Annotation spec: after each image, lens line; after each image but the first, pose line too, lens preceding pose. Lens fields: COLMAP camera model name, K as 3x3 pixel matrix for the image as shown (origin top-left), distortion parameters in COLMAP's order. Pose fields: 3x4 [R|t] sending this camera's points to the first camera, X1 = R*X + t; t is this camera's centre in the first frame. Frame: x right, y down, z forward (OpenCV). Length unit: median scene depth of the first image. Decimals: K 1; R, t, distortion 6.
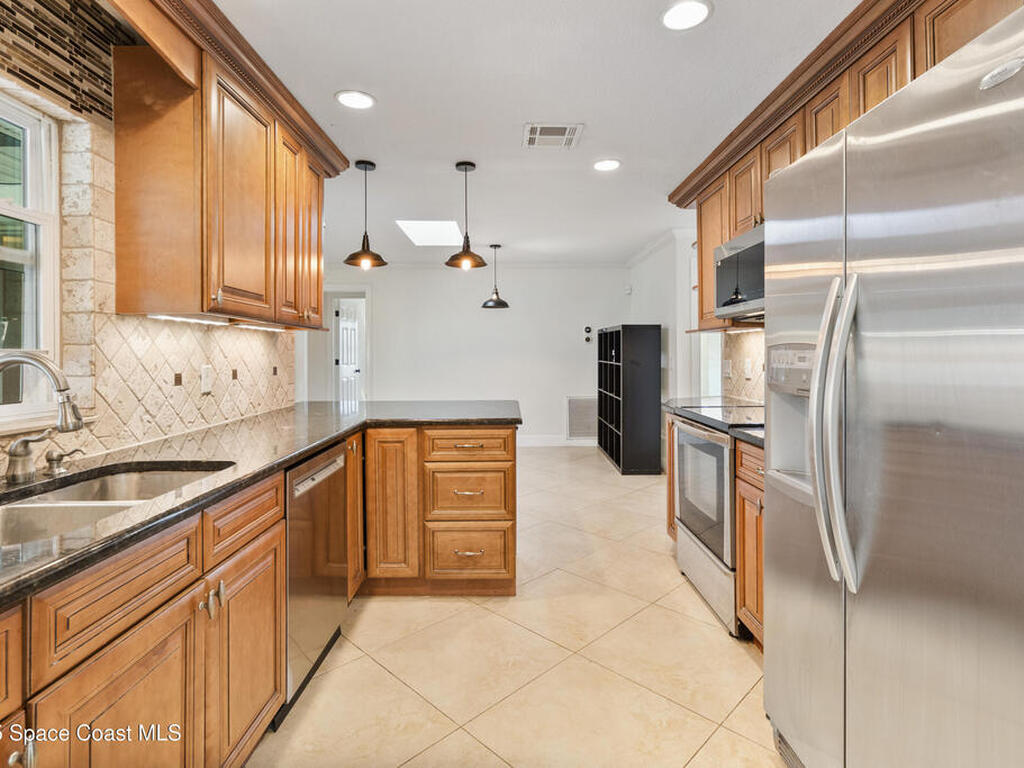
lens RADIAL K [[518.7, 0, 515.8], [0, 518.7, 378.1], [0, 0, 1]] dist [-0.003440, -0.000531]
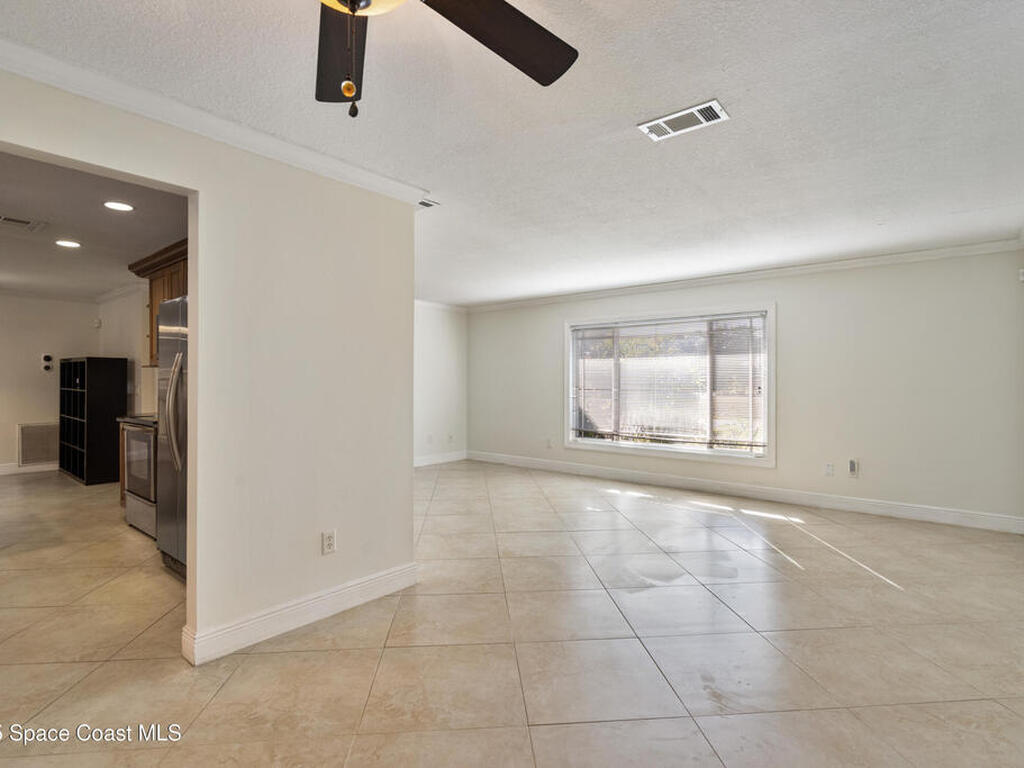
lens RADIAL K [[518.7, 0, 515.8], [0, 518.7, 378.1], [0, 0, 1]] dist [-0.003440, -0.000531]
pose [[0.639605, 0.014466, 0.768567, -0.066781], [0.028936, 0.998661, -0.042877, 0.020986], [-0.768159, 0.049664, 0.638331, -0.449194]]
